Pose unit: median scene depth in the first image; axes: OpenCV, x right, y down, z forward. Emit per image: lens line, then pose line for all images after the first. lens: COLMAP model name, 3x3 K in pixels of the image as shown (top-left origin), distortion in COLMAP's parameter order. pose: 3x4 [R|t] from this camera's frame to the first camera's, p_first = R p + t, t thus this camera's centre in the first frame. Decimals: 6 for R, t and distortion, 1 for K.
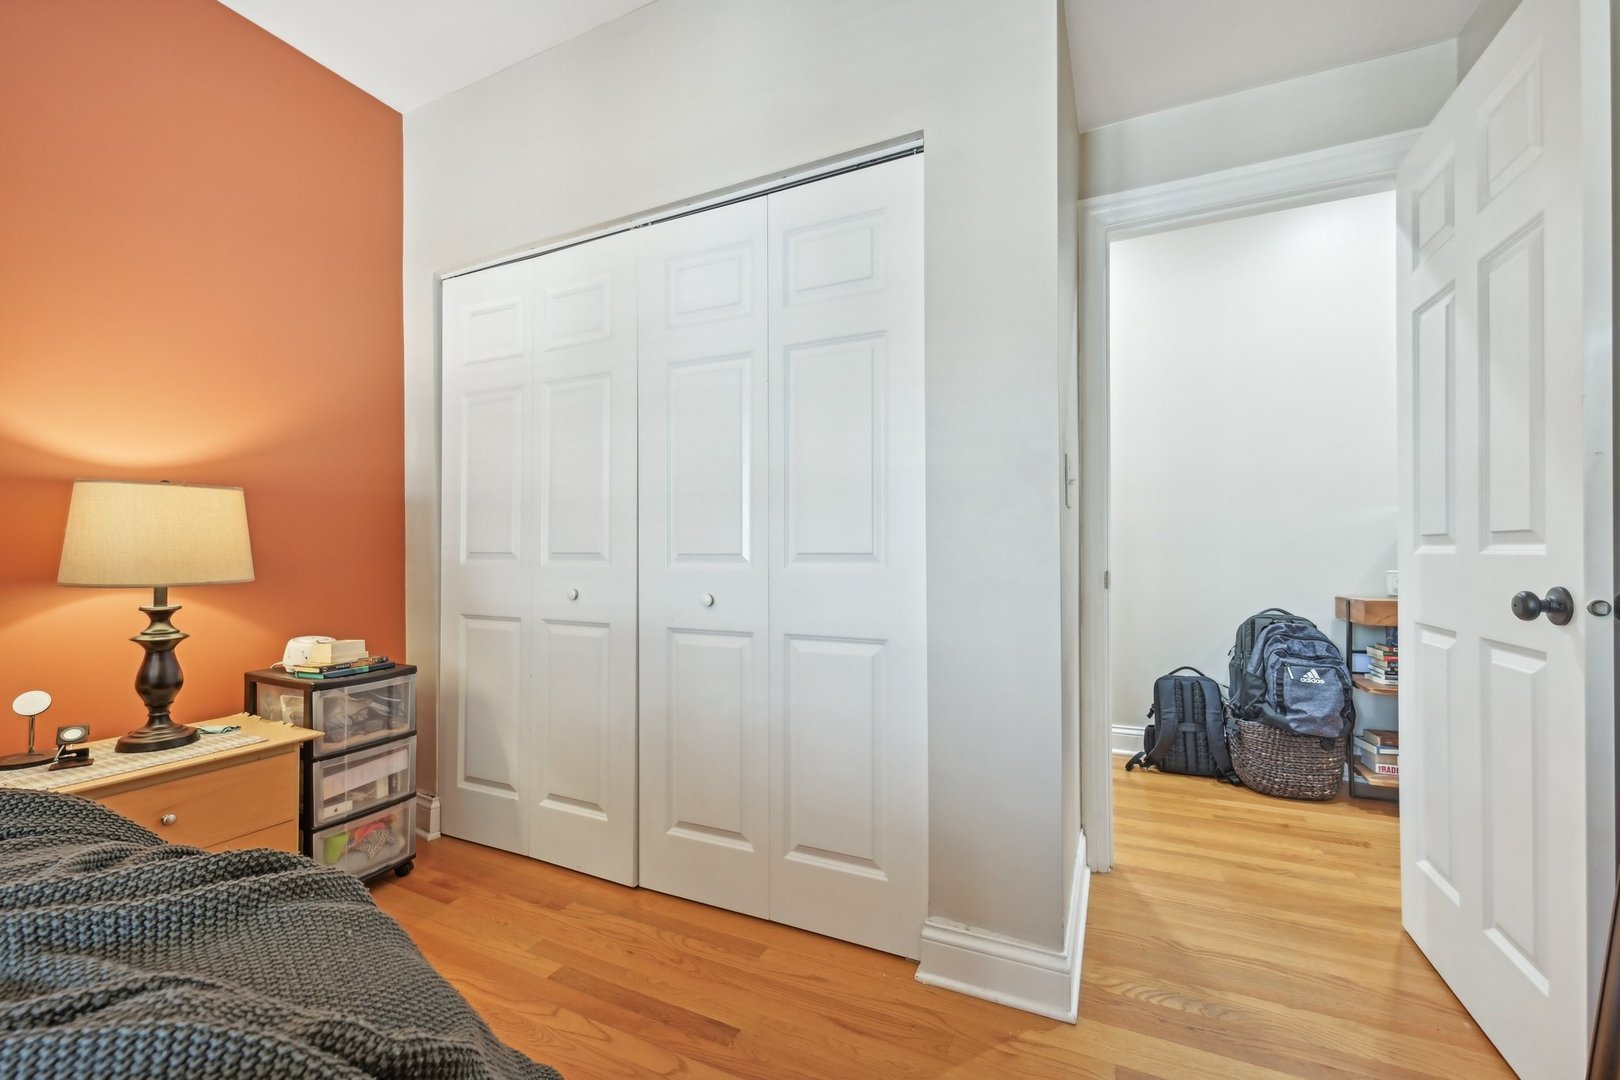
lens RADIAL K [[654.7, 0, 810.0], [0, 654.7, 540.0], [0, 0, 1]] dist [0.000491, 0.000067]
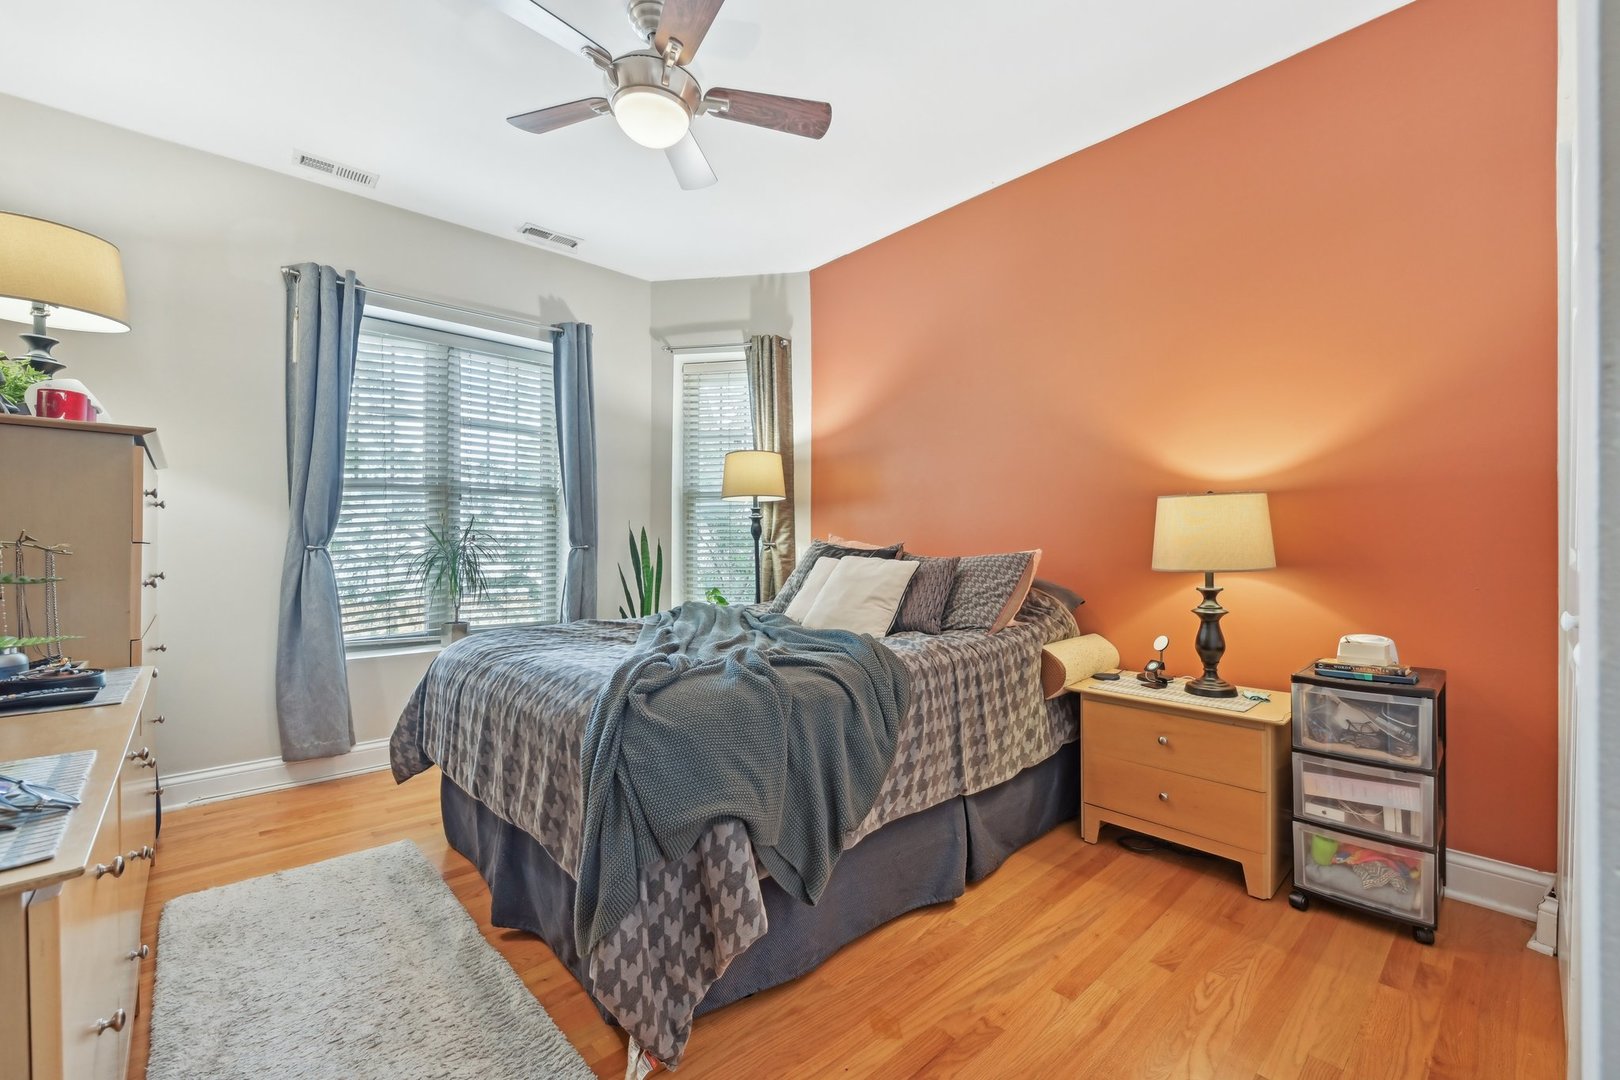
lens RADIAL K [[682.1, 0, 811.7], [0, 682.1, 554.0], [0, 0, 1]] dist [-0.000945, -0.000066]
pose [[-0.389170, 0.018139, -0.920987, 0.553000], [0.025541, 0.999634, 0.008896, 0.002263], [0.920812, -0.020061, -0.389491, 0.786800]]
